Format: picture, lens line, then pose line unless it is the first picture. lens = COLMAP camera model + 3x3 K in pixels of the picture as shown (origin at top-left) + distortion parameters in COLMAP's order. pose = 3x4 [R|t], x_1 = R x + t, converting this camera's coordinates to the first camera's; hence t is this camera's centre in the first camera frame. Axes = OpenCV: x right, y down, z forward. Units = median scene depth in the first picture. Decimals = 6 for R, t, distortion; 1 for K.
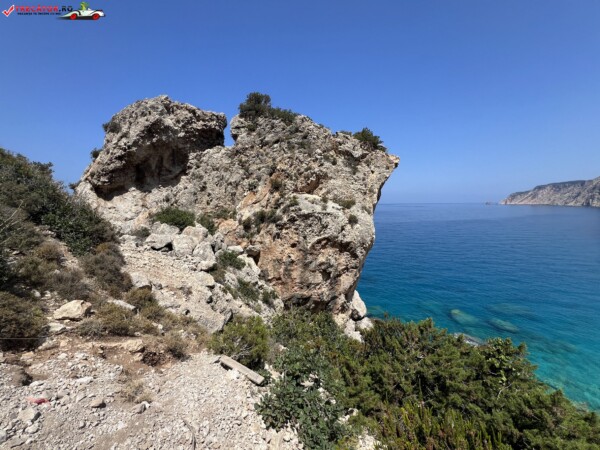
lens RADIAL K [[239.3, 0, 298.7], [0, 239.3, 226.6], [0, 0, 1]] dist [-0.002748, 0.000794]
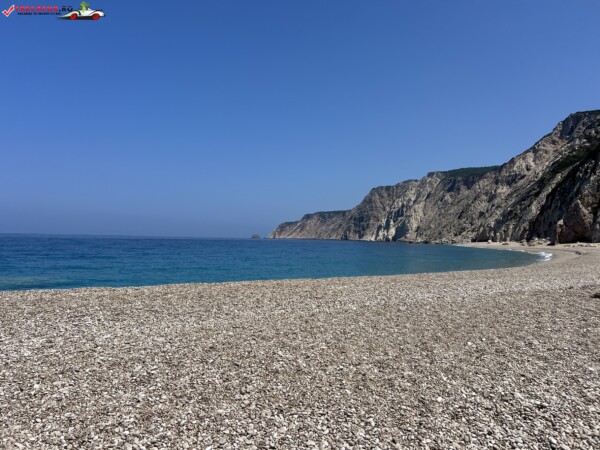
lens RADIAL K [[451.8, 0, 296.6], [0, 451.8, 227.0], [0, 0, 1]] dist [0.056182, -0.067375]
pose [[0.736087, 0.042045, 0.675579, 0.912042], [0.038154, 0.993905, -0.103427, 0.322357], [-0.675810, 0.101907, 0.729997, 0.008803]]
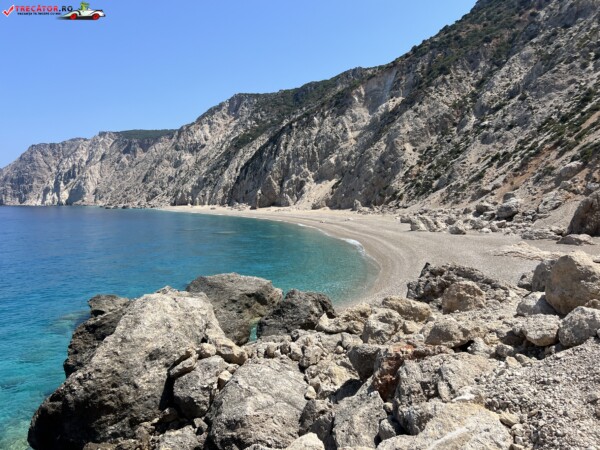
lens RADIAL K [[451.8, 0, 295.3], [0, 451.8, 221.4], [0, 0, 1]] dist [0.056182, -0.067375]
pose [[0.123153, -0.042122, 0.991493, 0.341719], [0.111066, 0.993407, 0.028408, 0.232084], [-0.986153, 0.106623, 0.127020, 0.229109]]
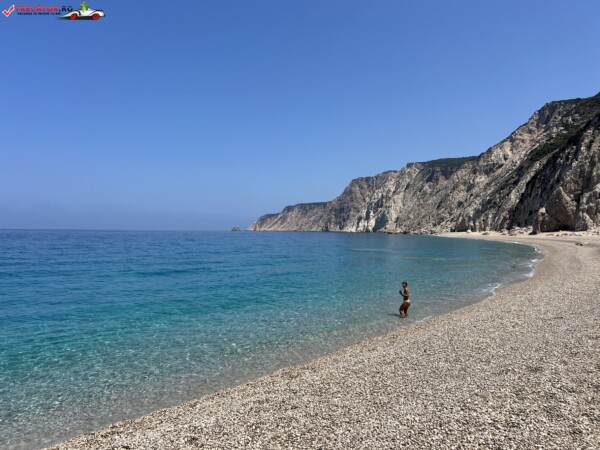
lens RADIAL K [[451.8, 0, 302.6], [0, 451.8, 223.4], [0, 0, 1]] dist [0.056182, -0.067375]
pose [[0.698860, 0.027131, 0.714743, 1.093854], [0.054529, 0.994351, -0.091062, 0.309838], [-0.713177, 0.102614, 0.693433, 0.110730]]
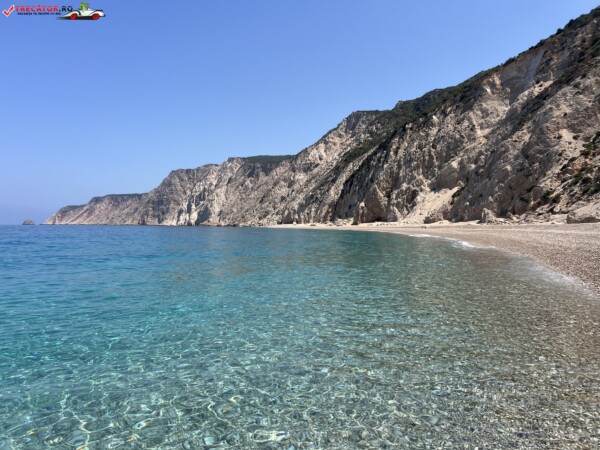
lens RADIAL K [[451.8, 0, 304.4], [0, 451.8, 227.6], [0, 0, 1]] dist [0.056182, -0.067375]
pose [[0.364015, 0.009570, 0.931344, 0.944761], [0.079446, 0.995984, -0.041285, 0.322203], [-0.927998, 0.089020, 0.361793, 0.218773]]
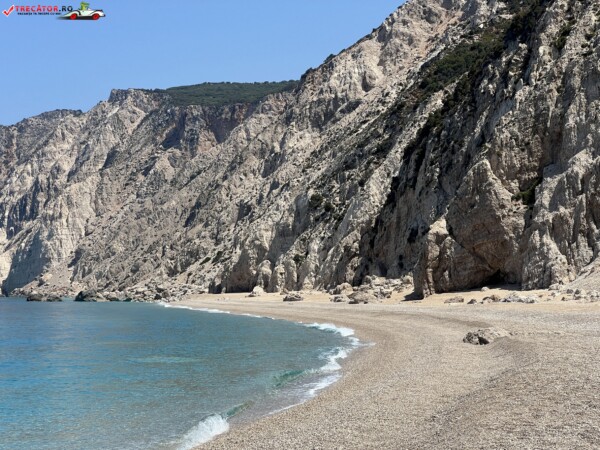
lens RADIAL K [[1341.5, 0, 300.9], [0, 1341.5, 203.7], [0, 0, 1]] dist [0.147694, 0.000000]
pose [[0.402874, 0.072713, 0.912363, 1.490252], [0.080669, 0.990139, -0.114533, 0.300503], [-0.911694, 0.119742, 0.393035, 0.163440]]
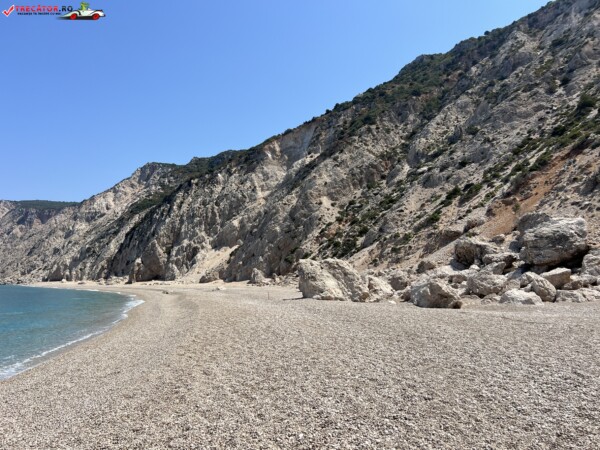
lens RADIAL K [[451.8, 0, 305.2], [0, 451.8, 228.7], [0, 0, 1]] dist [0.056182, -0.067375]
pose [[-0.058250, 0.129106, 0.989918, 1.111876], [0.088151, 0.988394, -0.123720, 0.310328], [-0.994403, 0.080055, -0.068954, 0.106607]]
